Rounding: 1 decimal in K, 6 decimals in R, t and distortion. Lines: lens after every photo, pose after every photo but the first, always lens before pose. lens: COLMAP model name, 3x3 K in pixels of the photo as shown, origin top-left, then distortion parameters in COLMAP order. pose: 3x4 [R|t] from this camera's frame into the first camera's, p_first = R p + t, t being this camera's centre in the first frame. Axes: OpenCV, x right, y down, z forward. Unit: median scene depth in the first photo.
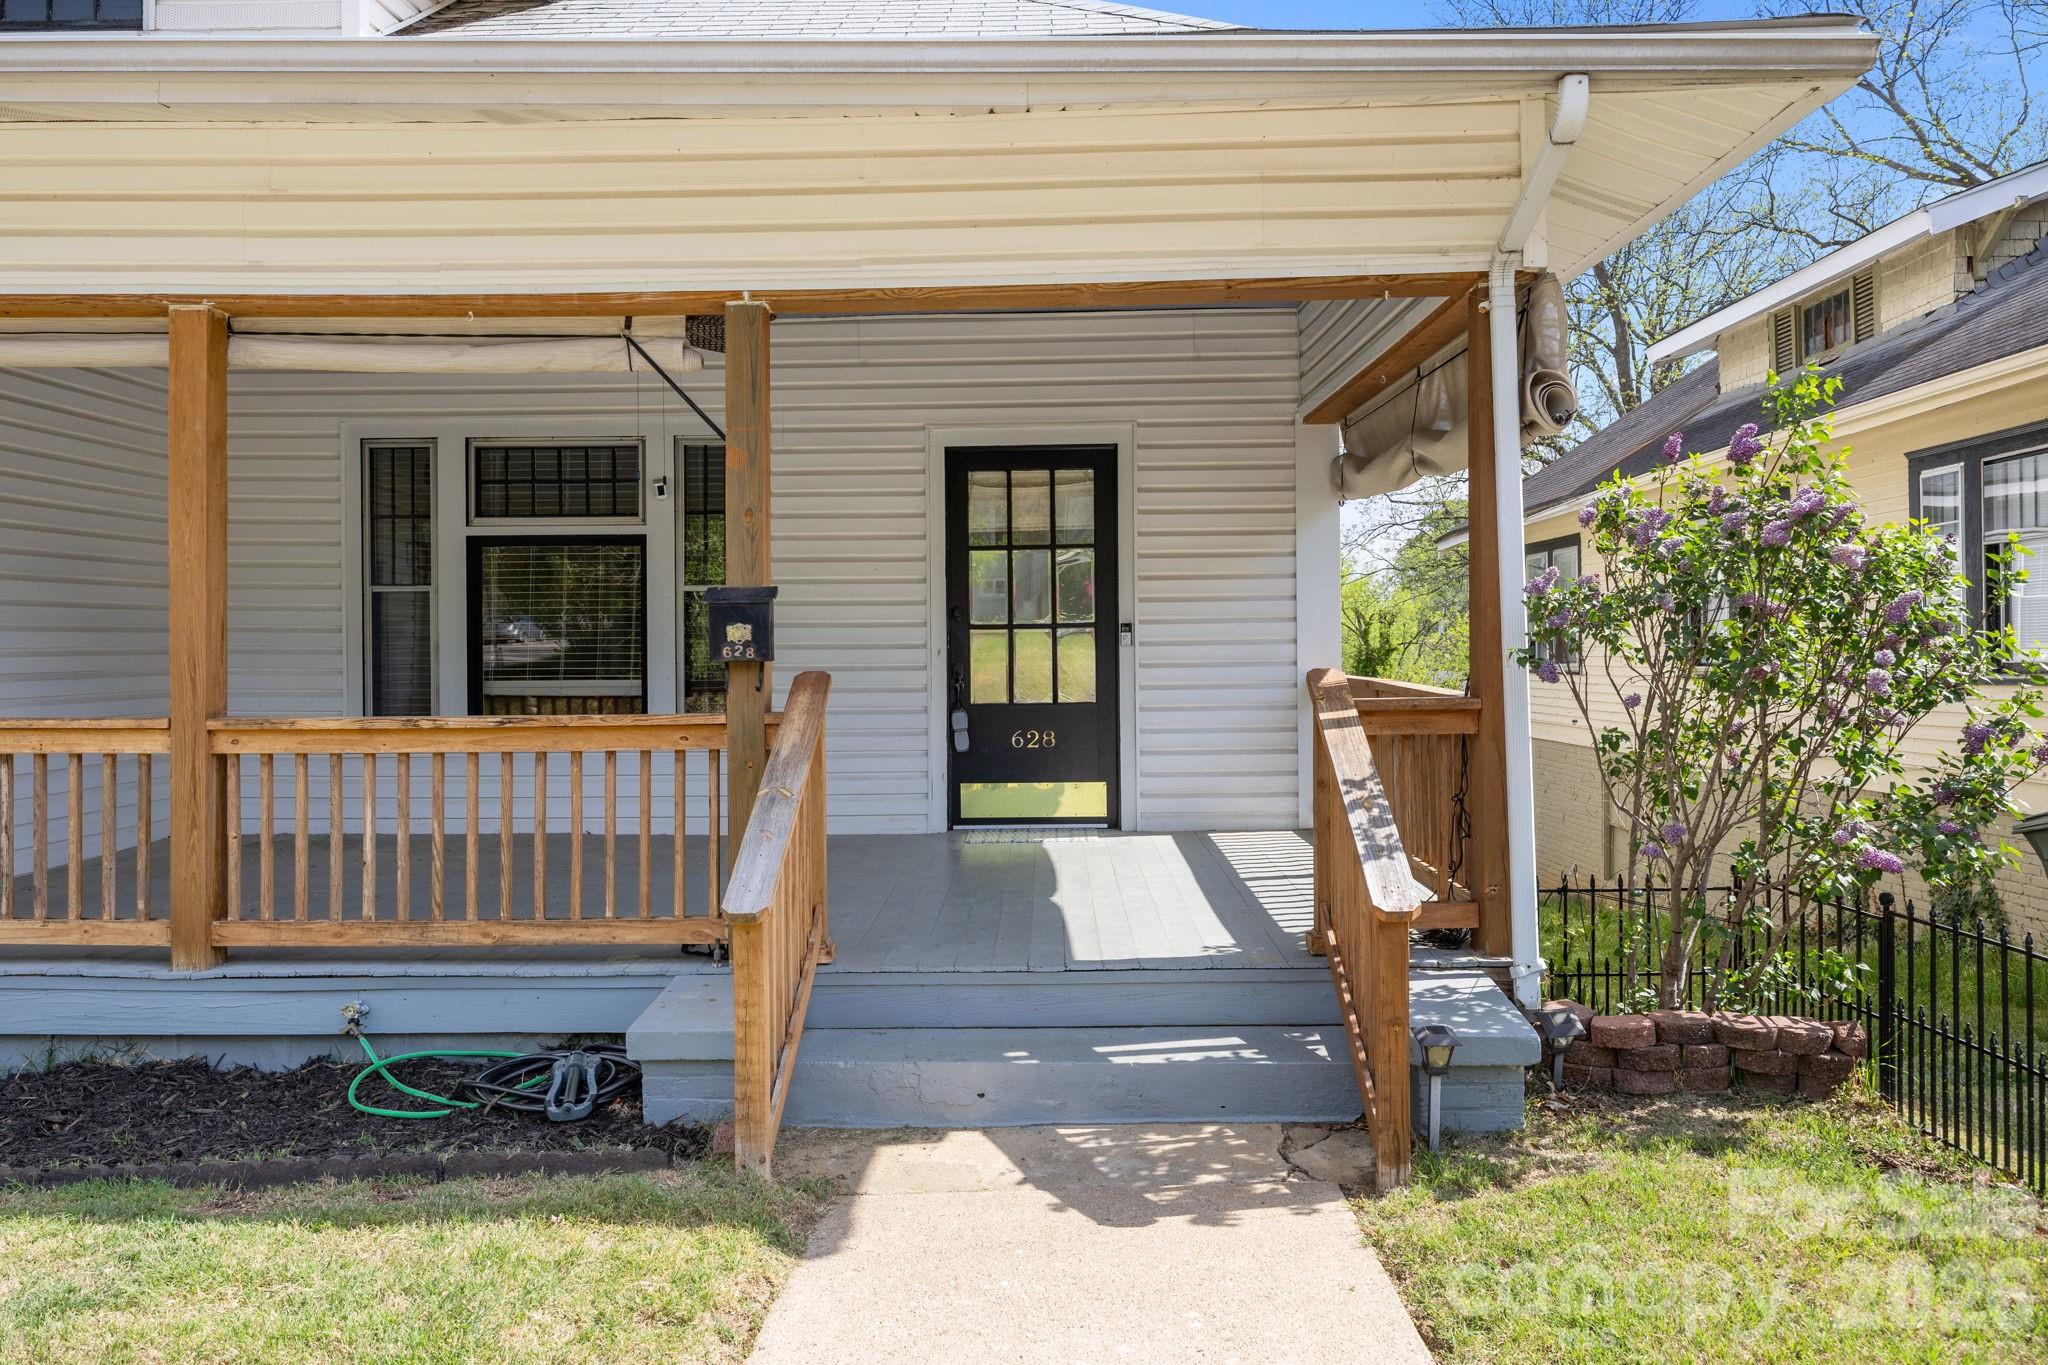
lens RADIAL K [[1274.7, 0, 1008.9], [0, 1274.7, 663.4], [0, 0, 1]] dist [-0.039914, -0.000165]
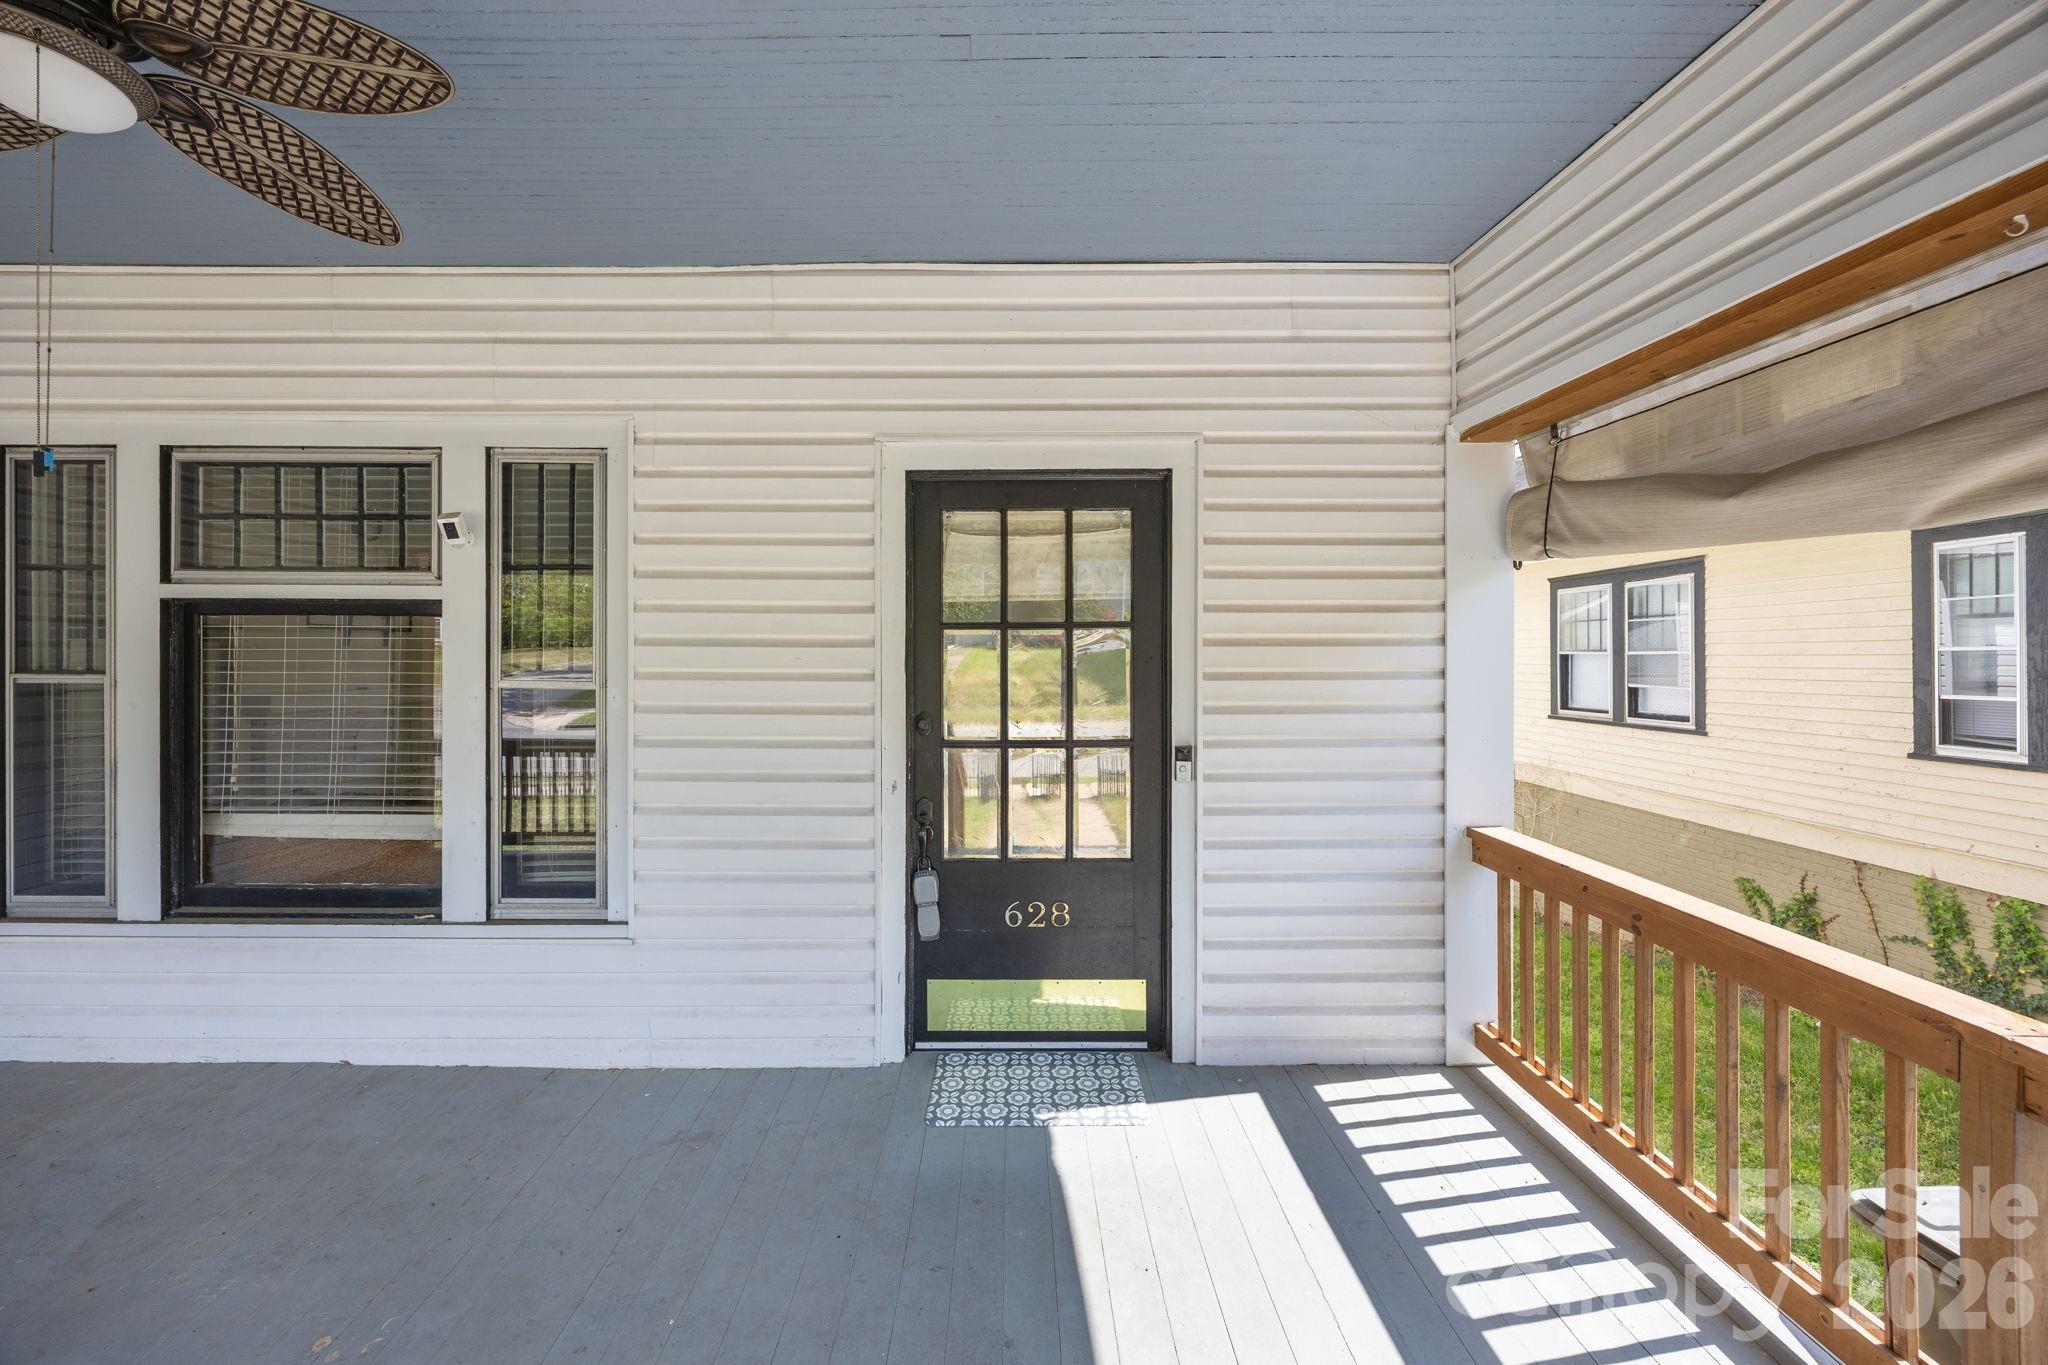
lens RADIAL K [[796.7, 0, 1025.8], [0, 796.7, 657.2], [0, 0, 1]] dist [-0.003473, 0.000508]
pose [[0.999129, 0.007368, 0.041069, -0.005093], [-0.006798, 0.999879, -0.014022, -0.069051], [-0.041168, 0.013731, 0.999058, 0.586305]]
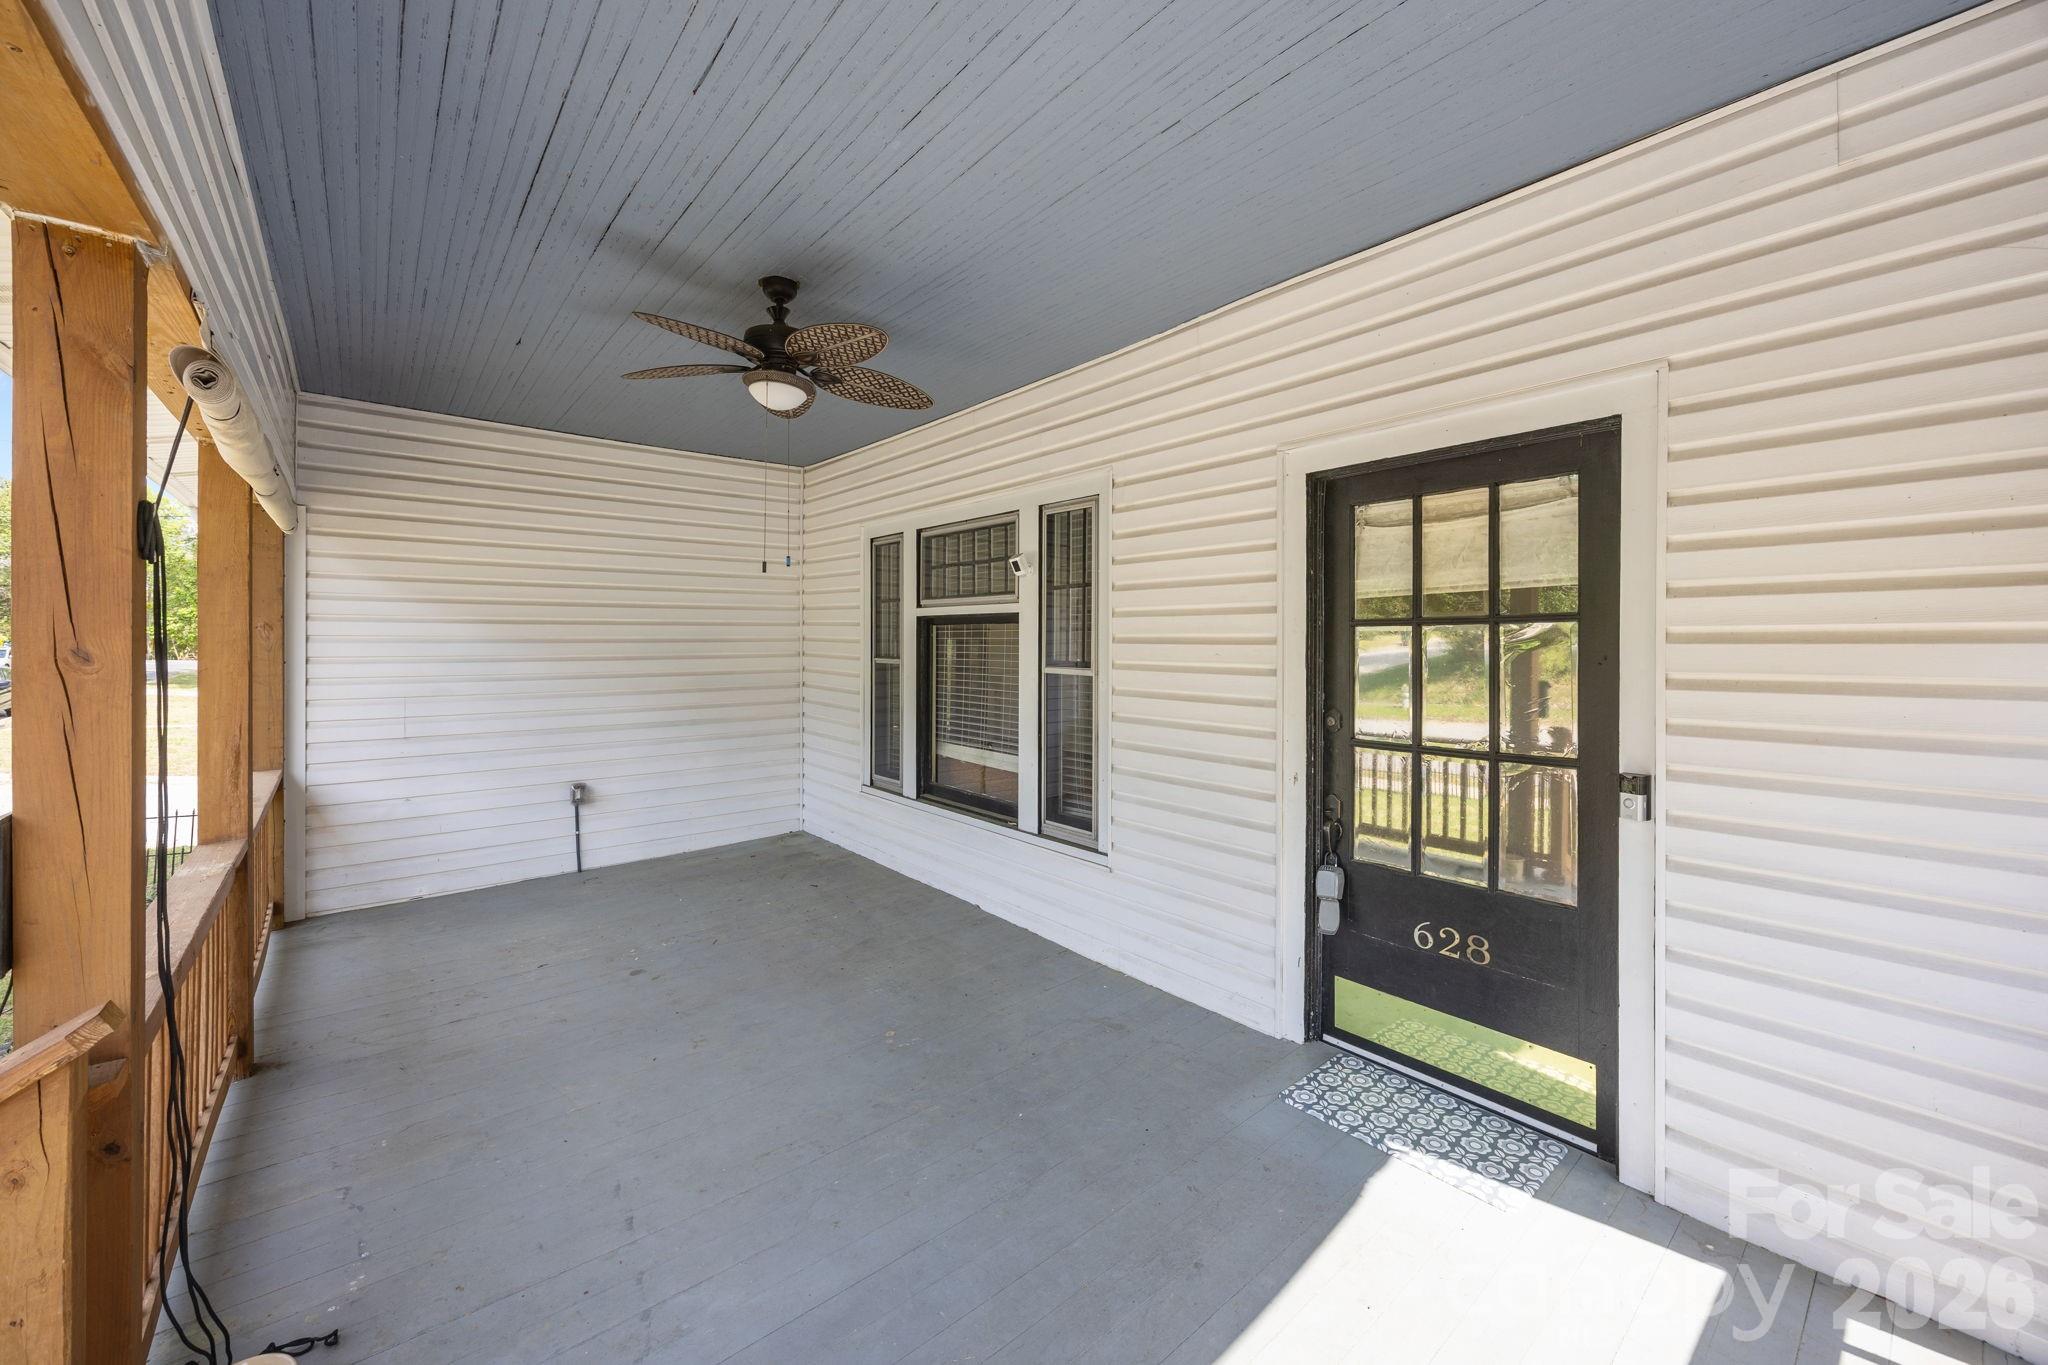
lens RADIAL K [[796.7, 0, 995.1], [0, 796.7, 648.6], [0, 0, 1]] dist [-0.003473, 0.000508]
pose [[0.650223, 0.012178, -0.759646, 0.161578], [-0.020249, 0.999794, -0.001304, -0.073335], [0.759473, 0.016230, 0.650336, 0.597142]]
